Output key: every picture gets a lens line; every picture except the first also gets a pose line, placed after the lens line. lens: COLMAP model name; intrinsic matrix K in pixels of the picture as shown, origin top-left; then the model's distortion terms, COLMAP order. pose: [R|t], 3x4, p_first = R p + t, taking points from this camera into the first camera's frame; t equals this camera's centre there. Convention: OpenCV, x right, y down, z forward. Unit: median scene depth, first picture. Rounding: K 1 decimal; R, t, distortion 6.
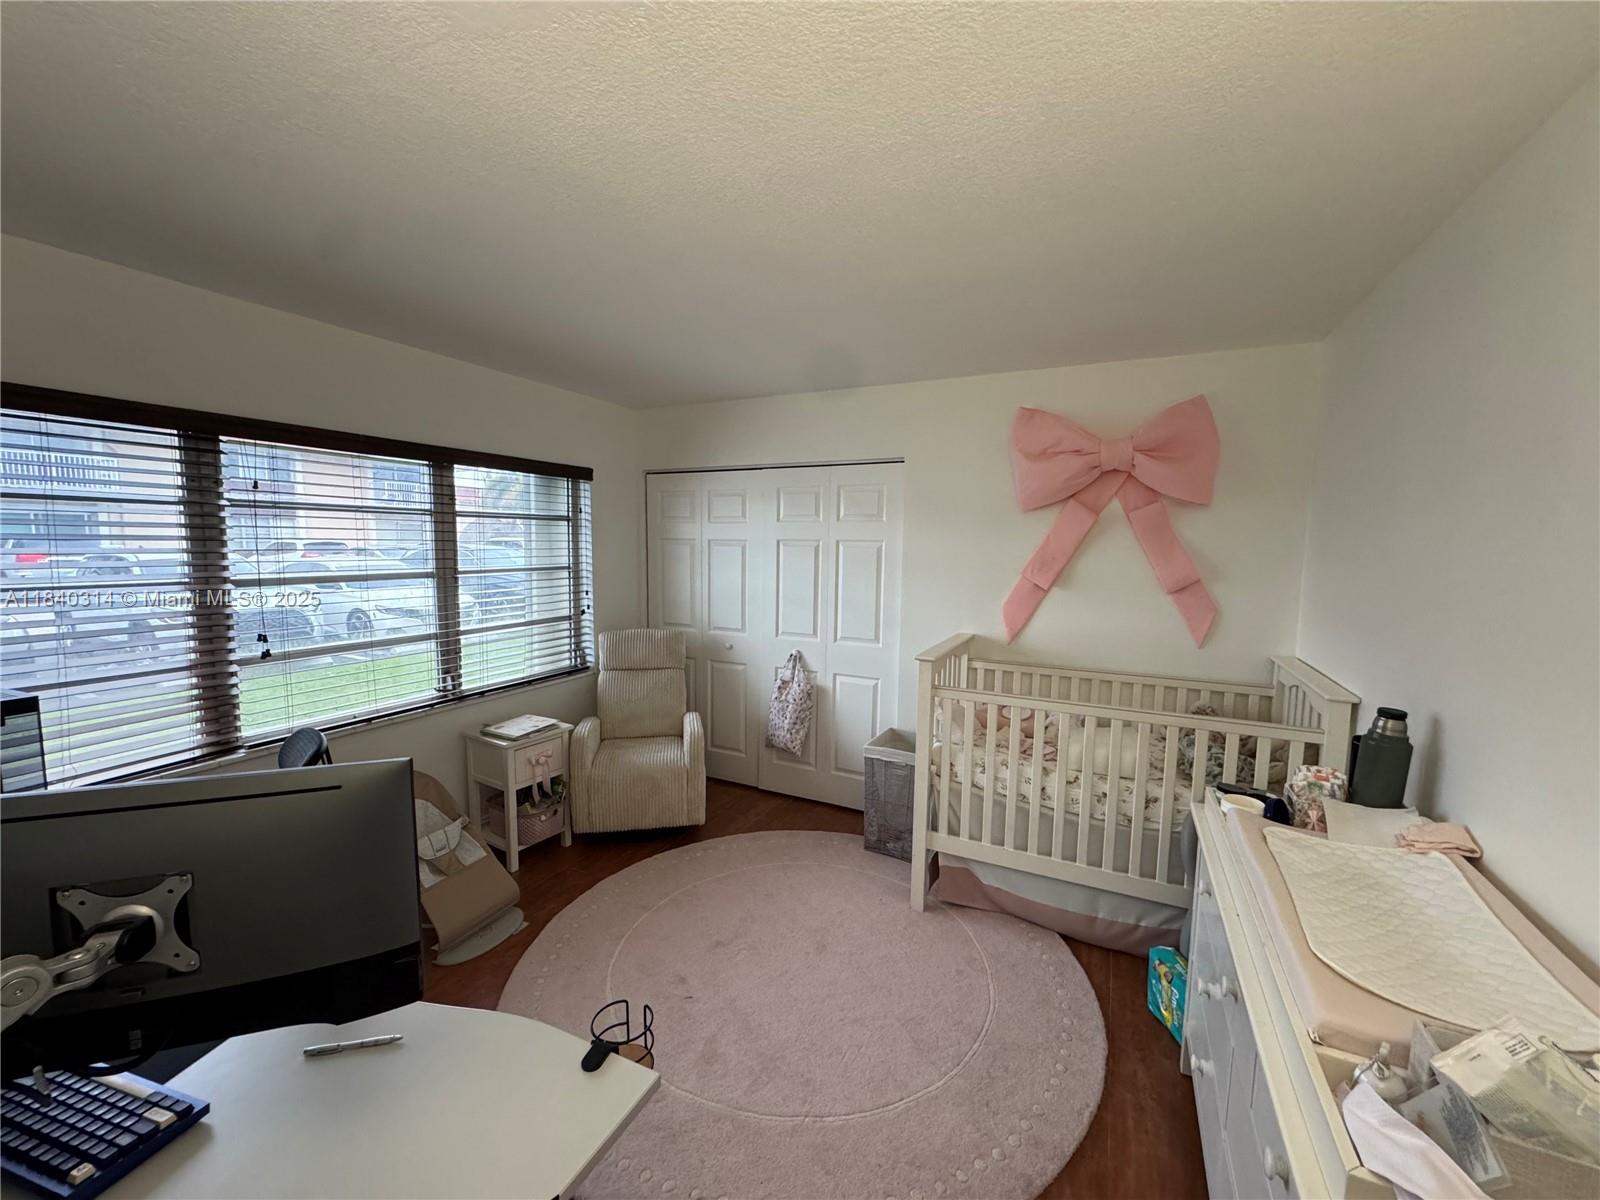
lens RADIAL K [[636.0, 0, 804.2], [0, 636.0, 608.0], [0, 0, 1]] dist [-0.003154, 0.000391]
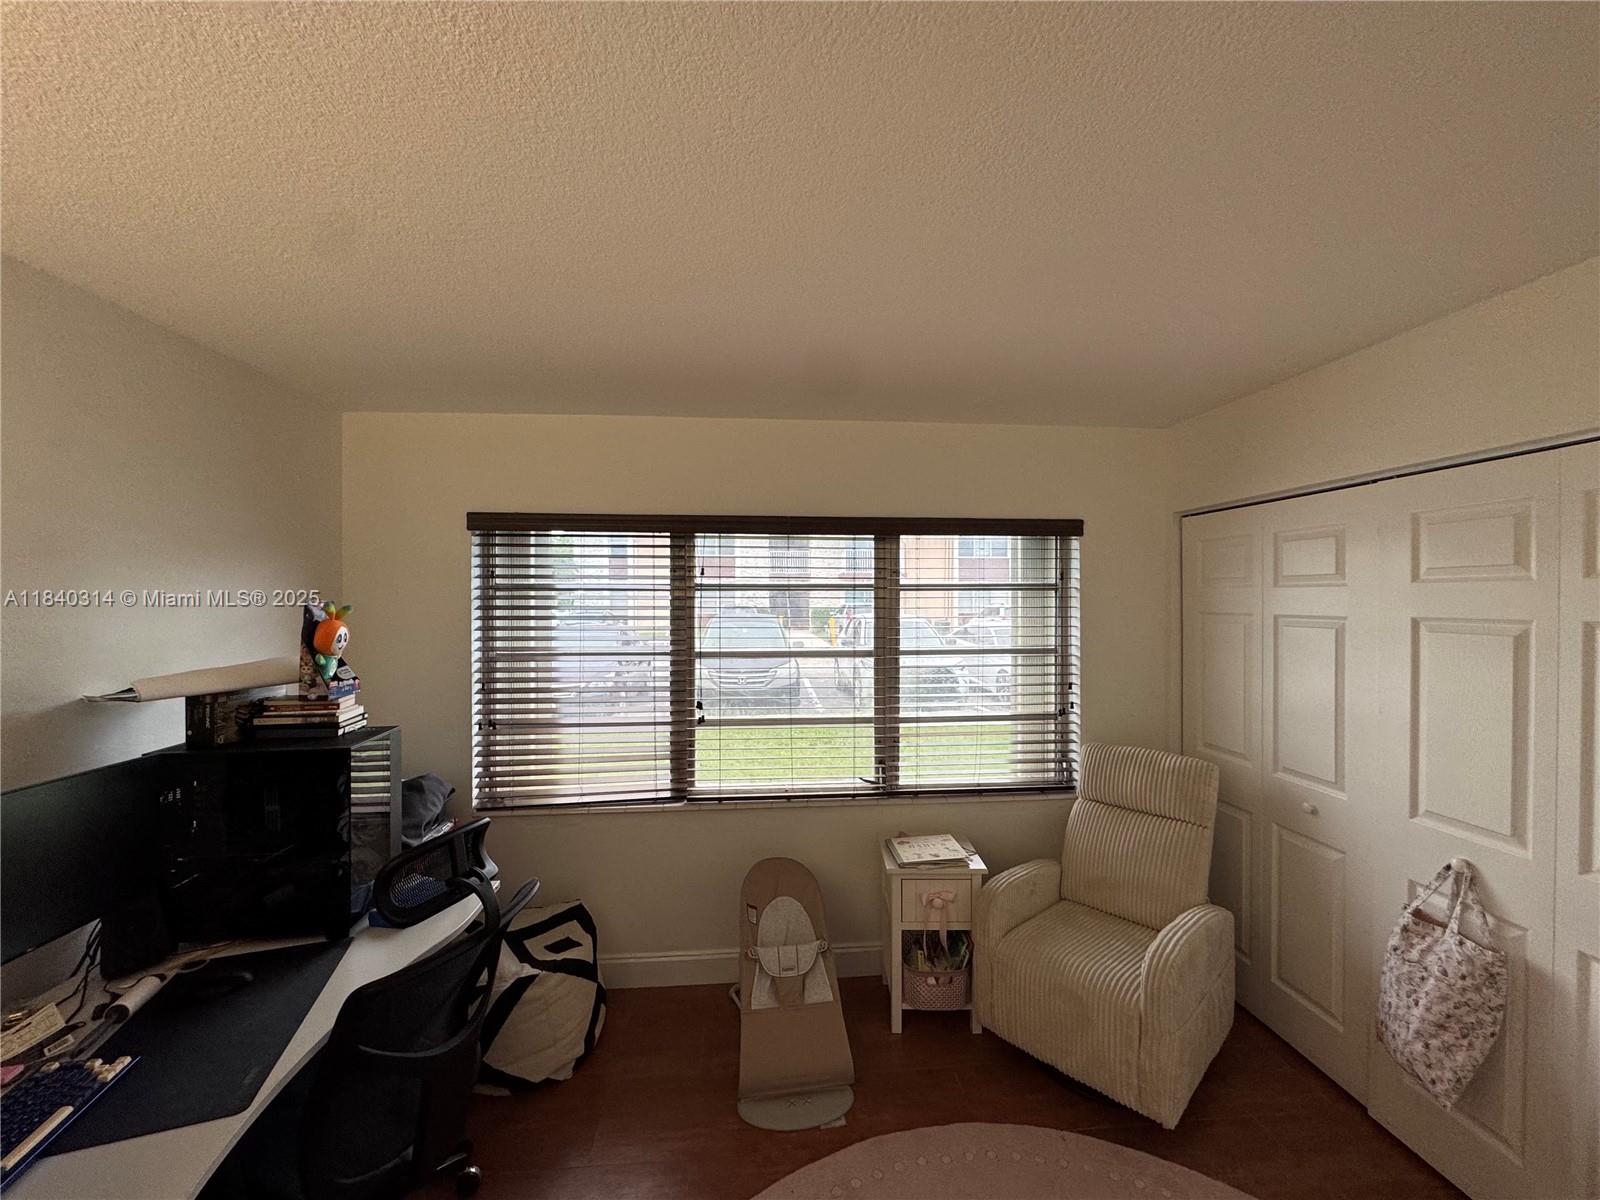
lens RADIAL K [[636.0, 0, 801.9], [0, 636.0, 607.3], [0, 0, 1]] dist [-0.003154, 0.000391]
pose [[0.515407, -0.007133, -0.856916, 0.154556], [-0.082604, 0.994895, -0.057965, -0.055005], [0.852955, 0.100660, 0.512187, 0.402985]]
